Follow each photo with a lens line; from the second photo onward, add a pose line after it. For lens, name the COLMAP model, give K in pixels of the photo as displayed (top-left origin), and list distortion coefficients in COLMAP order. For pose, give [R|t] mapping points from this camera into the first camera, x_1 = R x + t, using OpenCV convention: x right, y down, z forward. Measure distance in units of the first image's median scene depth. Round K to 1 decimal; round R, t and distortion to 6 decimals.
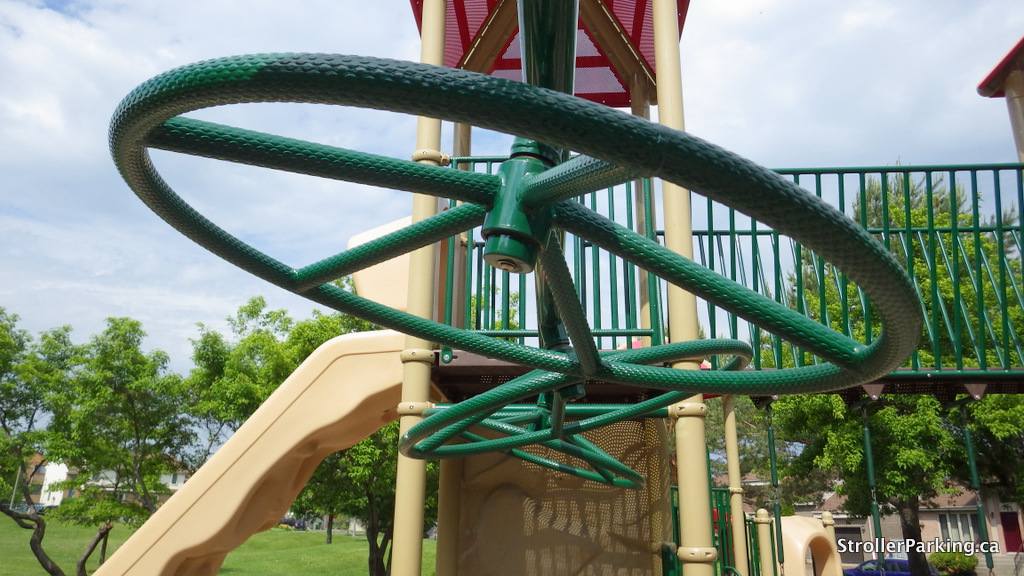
lens RADIAL K [[772.5, 0, 512.0], [0, 772.5, 288.0], [0, 0, 1]] dist [-0.017795, -0.004439]
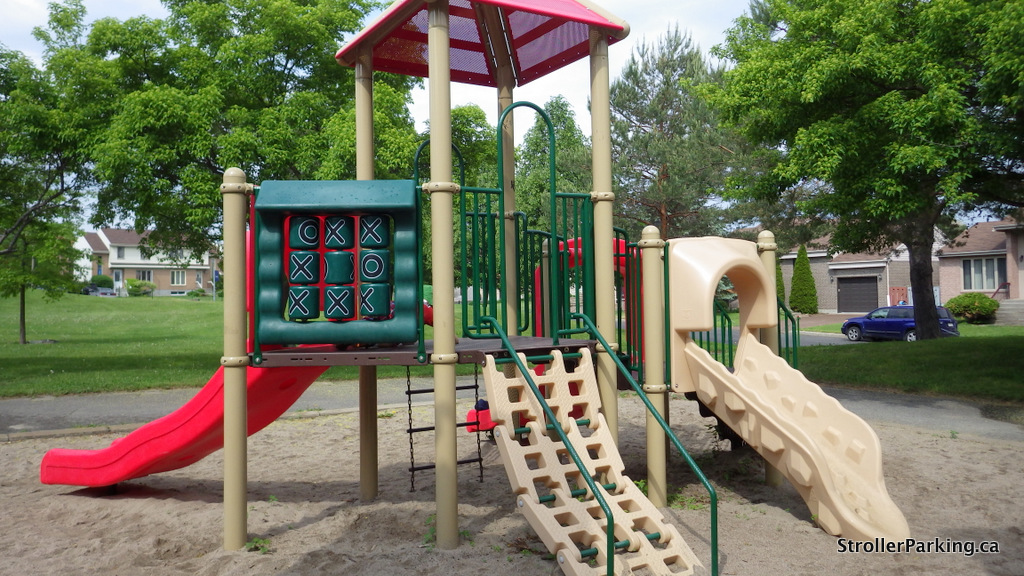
lens RADIAL K [[738.3, 0, 512.0], [0, 738.3, 288.0], [0, 0, 1]] dist [-0.002017, -0.000839]
pose [[0.997561, -0.030868, -0.062596, 0.181216], [0.047923, 0.954972, 0.292801, 0.111043], [0.050740, -0.295087, 0.954122, 0.290152]]
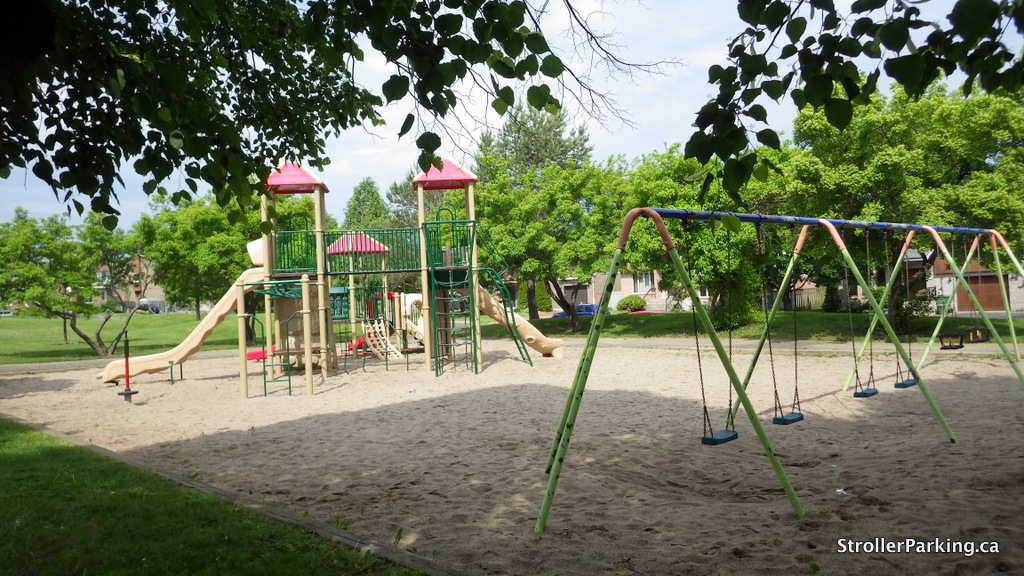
lens RADIAL K [[738.3, 0, 512.0], [0, 738.3, 288.0], [0, 0, 1]] dist [-0.002017, -0.000839]
pose [[0.979668, -0.060479, 0.191293, 0.165610], [0.002202, 0.956666, 0.291181, -0.343613], [-0.200614, -0.284839, 0.937348, -1.083259]]
